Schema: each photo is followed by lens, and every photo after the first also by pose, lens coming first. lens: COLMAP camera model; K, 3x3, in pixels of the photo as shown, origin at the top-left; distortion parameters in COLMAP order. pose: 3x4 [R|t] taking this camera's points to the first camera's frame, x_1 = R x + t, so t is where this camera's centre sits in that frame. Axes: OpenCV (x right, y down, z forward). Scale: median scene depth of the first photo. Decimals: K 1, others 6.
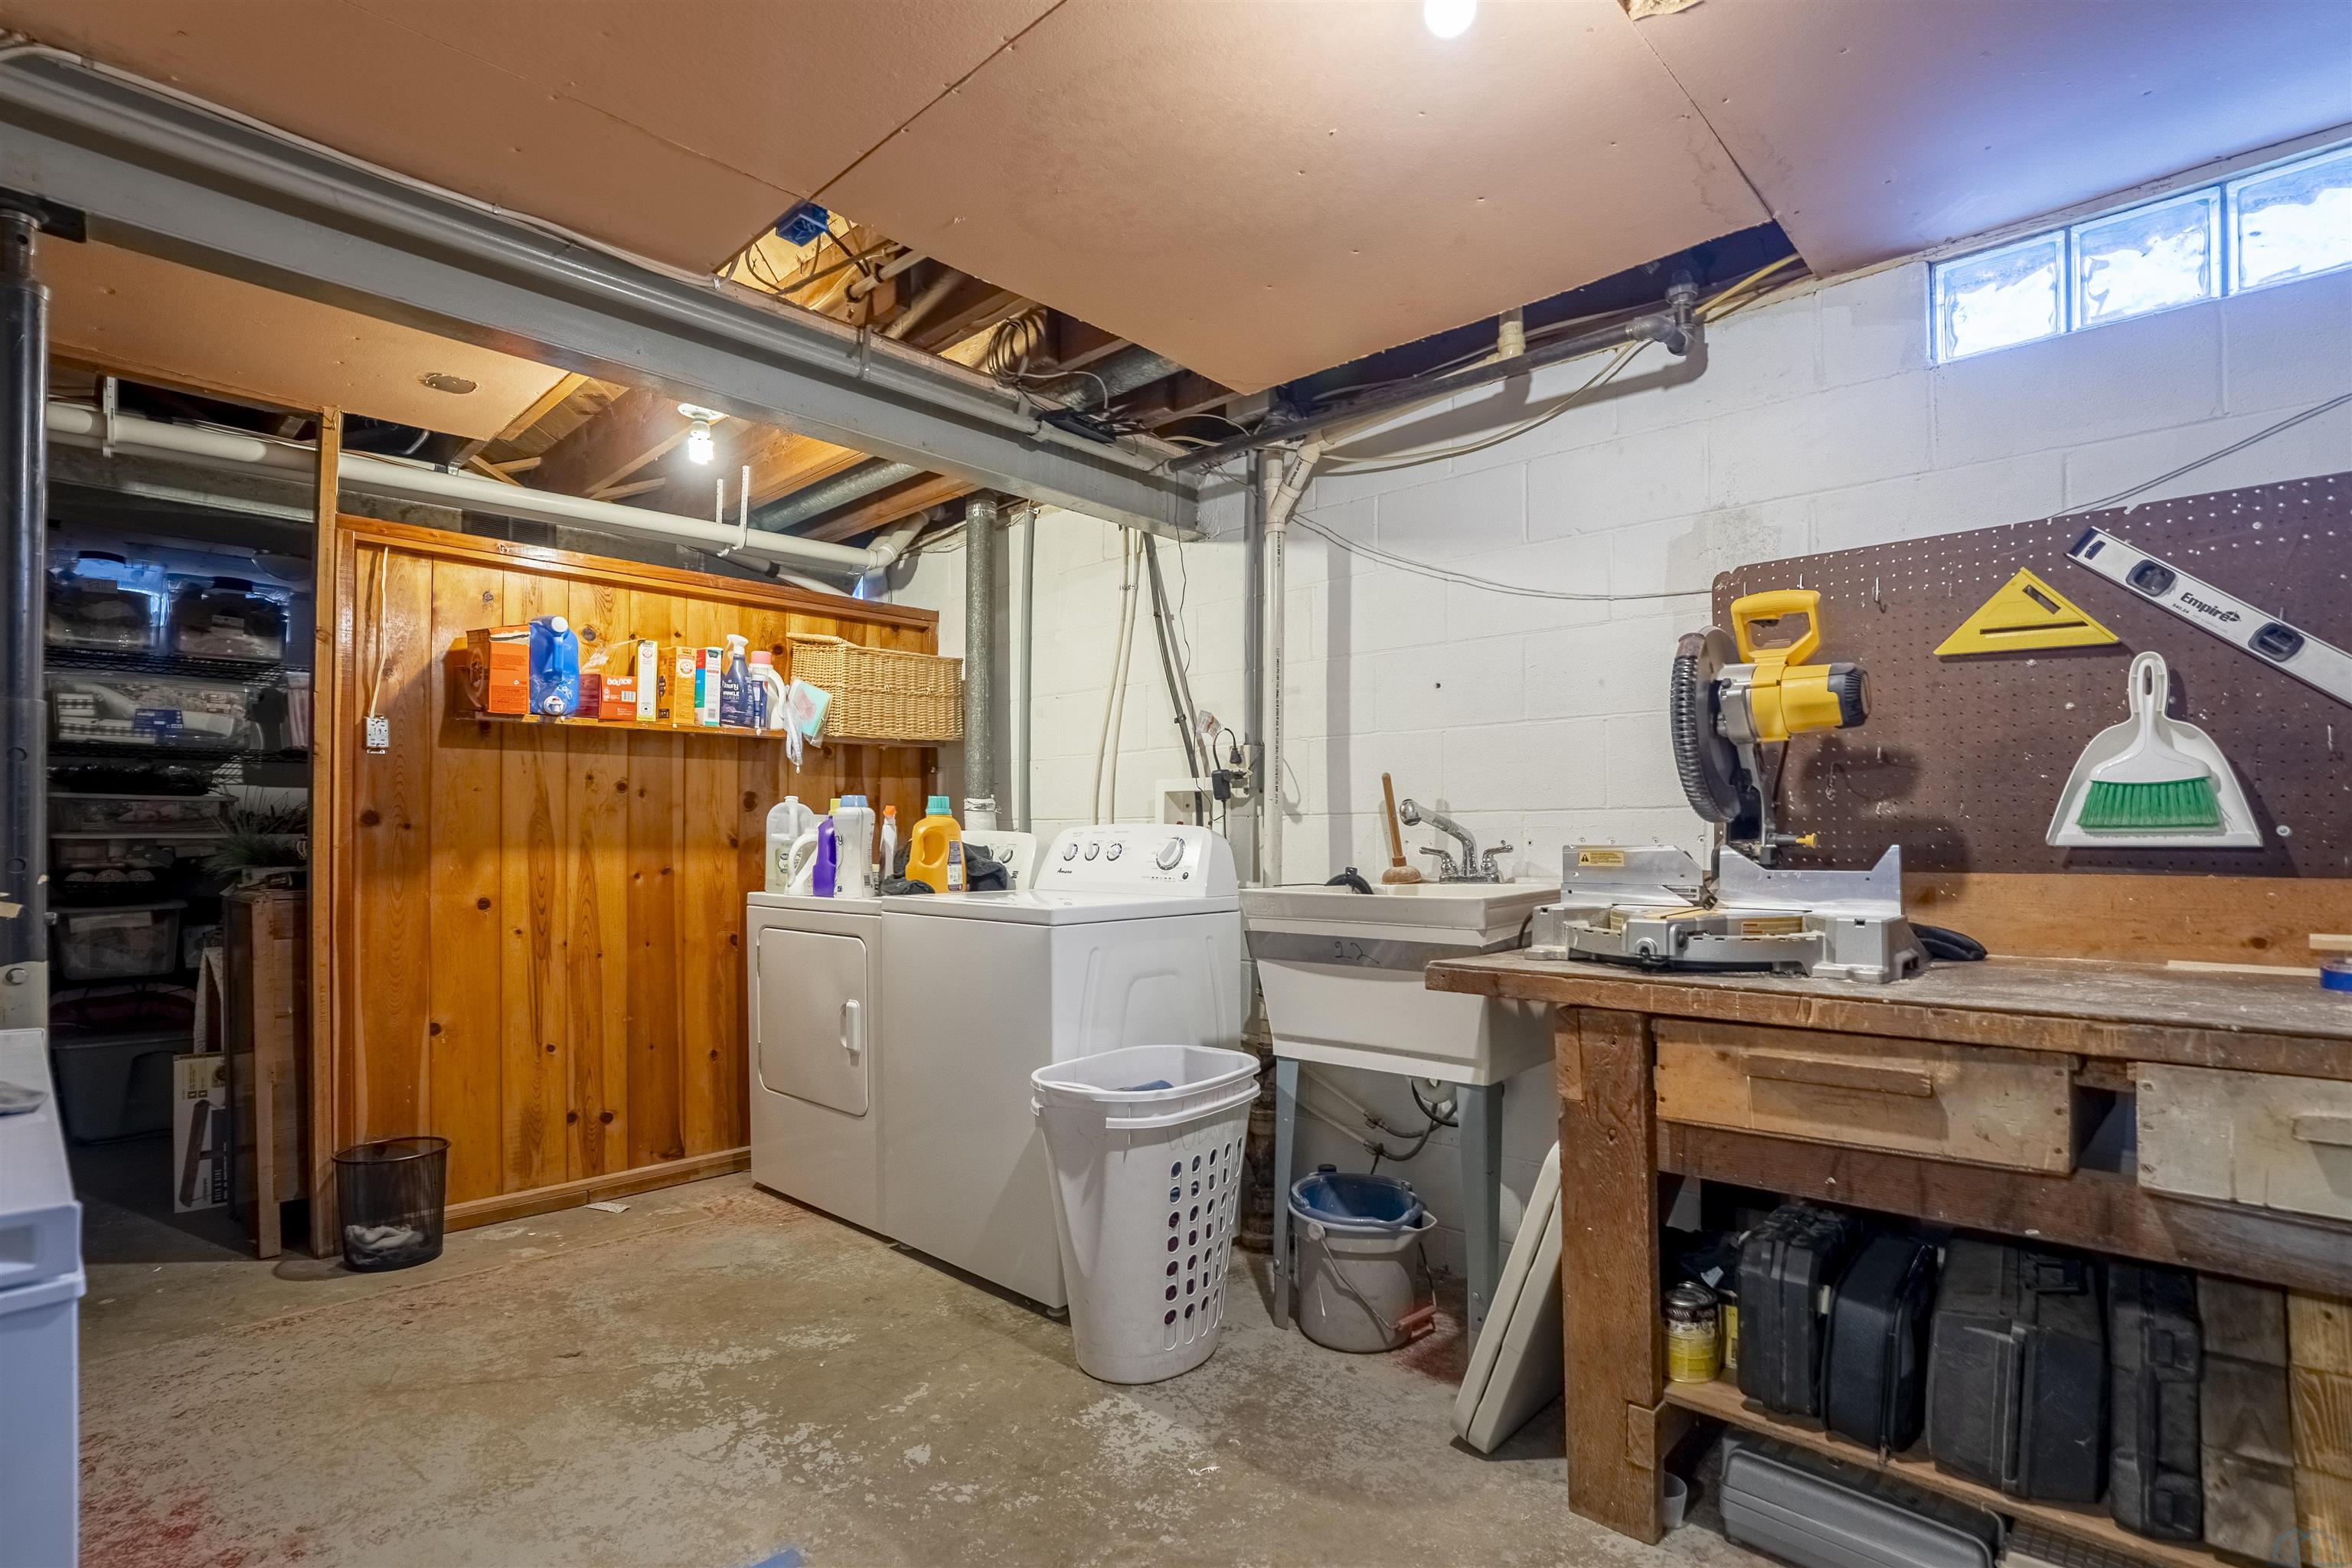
lens RADIAL K [[1096.7, 0, 1129.1], [0, 1096.7, 851.2], [0, 0, 1]] dist [-0.040813, 0.000744]
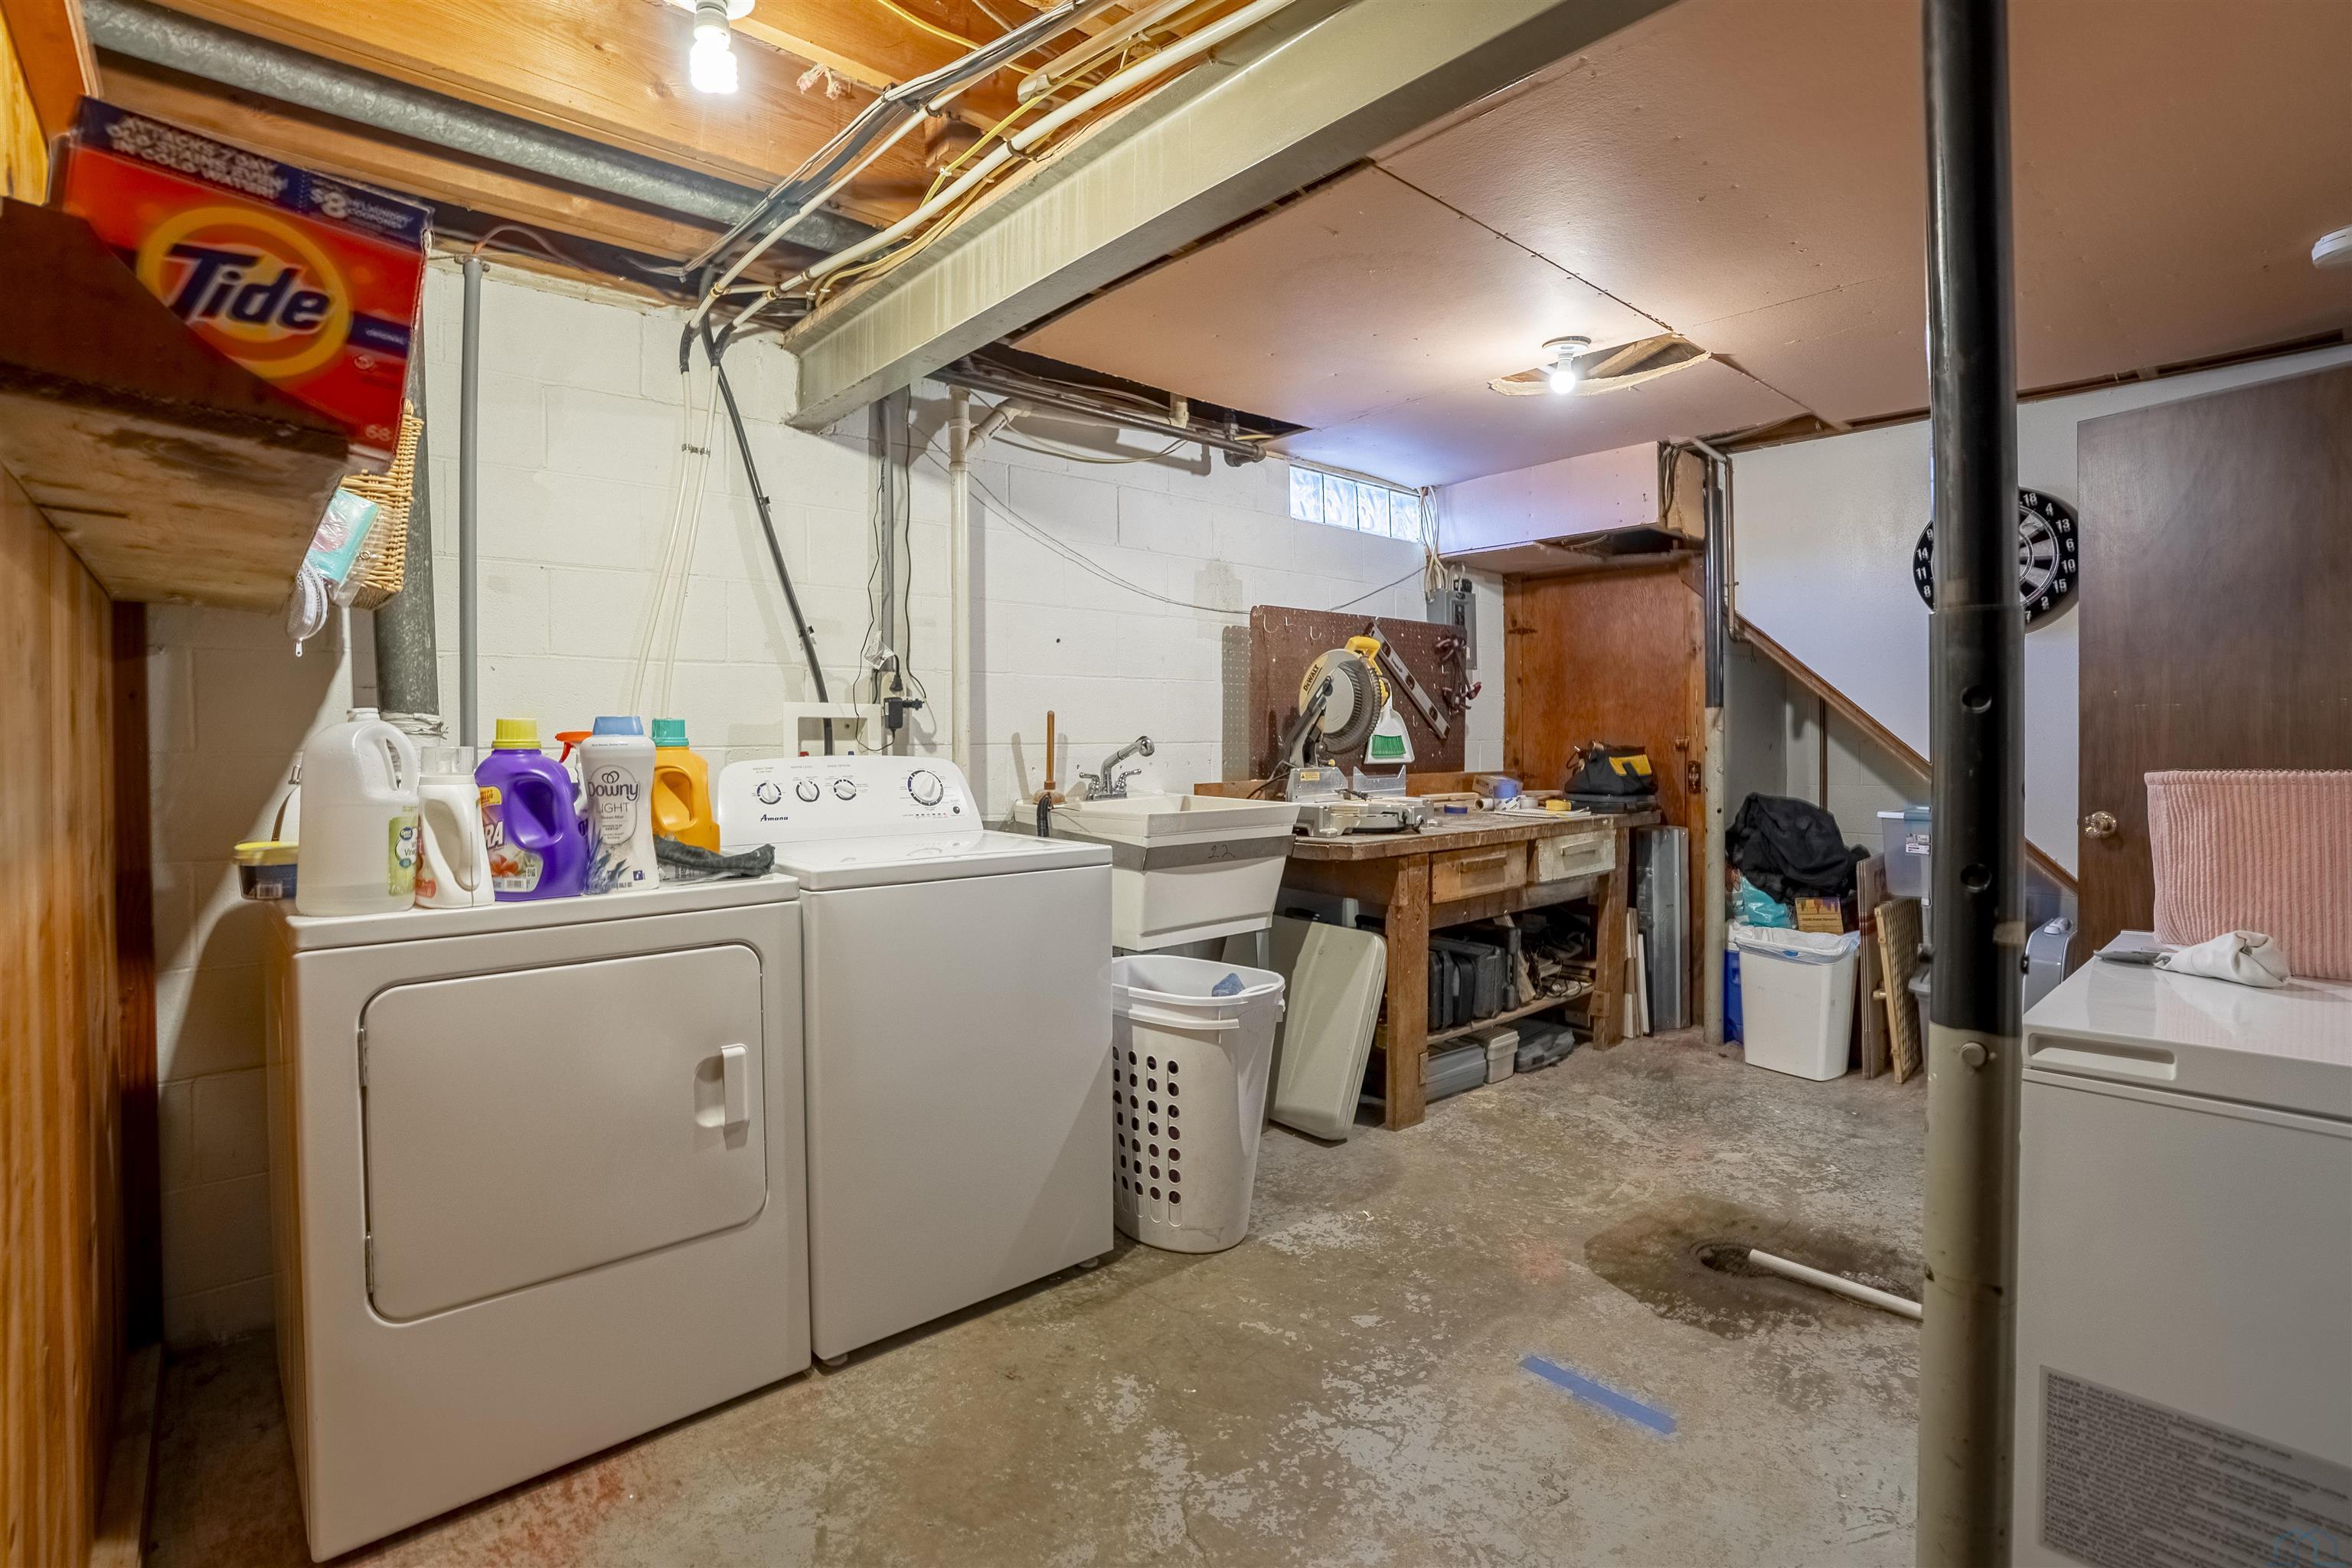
lens RADIAL K [[1096.7, 0, 1174.6], [0, 1096.7, 767.6], [0, 0, 1]] dist [-0.040813, 0.000744]
pose [[0.086623, -0.021773, 0.996003, -1.196075], [0.016235, 0.999659, 0.020441, -0.042046], [-0.996109, 0.014399, 0.086947, 0.984778]]
